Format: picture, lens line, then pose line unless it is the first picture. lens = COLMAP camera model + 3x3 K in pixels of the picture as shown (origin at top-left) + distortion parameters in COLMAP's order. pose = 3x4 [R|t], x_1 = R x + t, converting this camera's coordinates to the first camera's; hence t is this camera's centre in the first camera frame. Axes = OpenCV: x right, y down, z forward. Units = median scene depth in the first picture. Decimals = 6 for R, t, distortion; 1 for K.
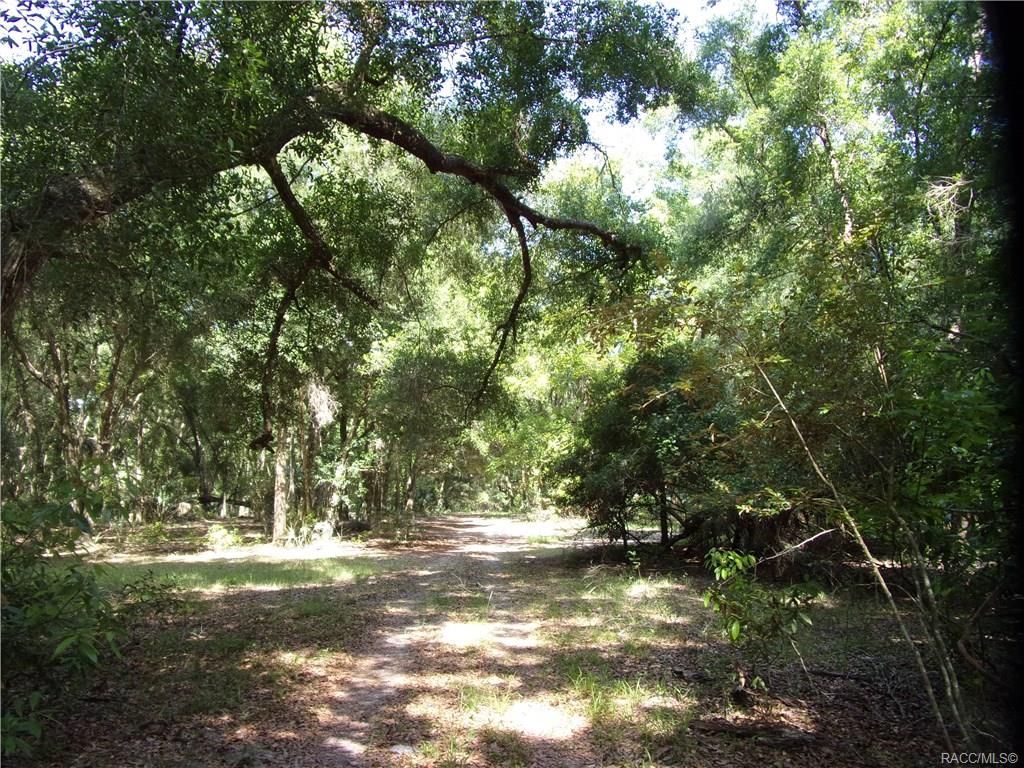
lens RADIAL K [[718.8, 0, 512.5], [0, 718.8, 407.8], [0, 0, 1]] dist [0.081412, -0.001247]
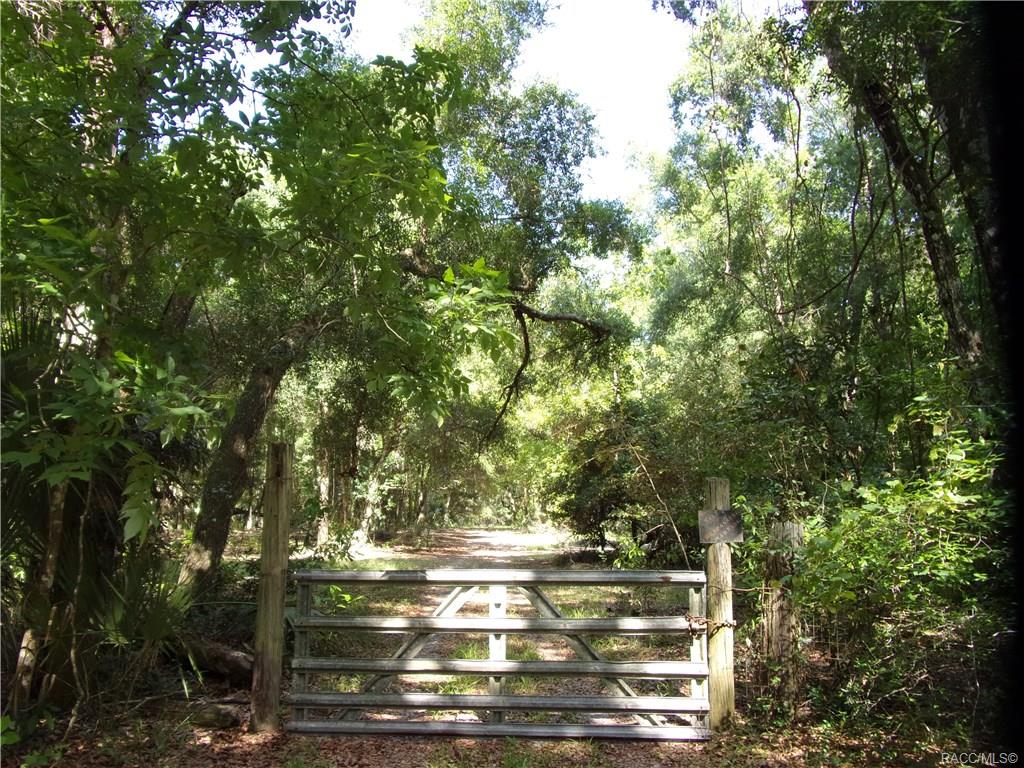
lens RADIAL K [[718.8, 0, 512.5], [0, 718.8, 407.8], [0, 0, 1]] dist [0.081412, -0.001247]
pose [[0.999943, 0.009769, -0.004414, -0.001090], [-0.009859, 0.999734, -0.020846, -0.023866], [0.004209, 0.020888, 0.999773, -0.202569]]
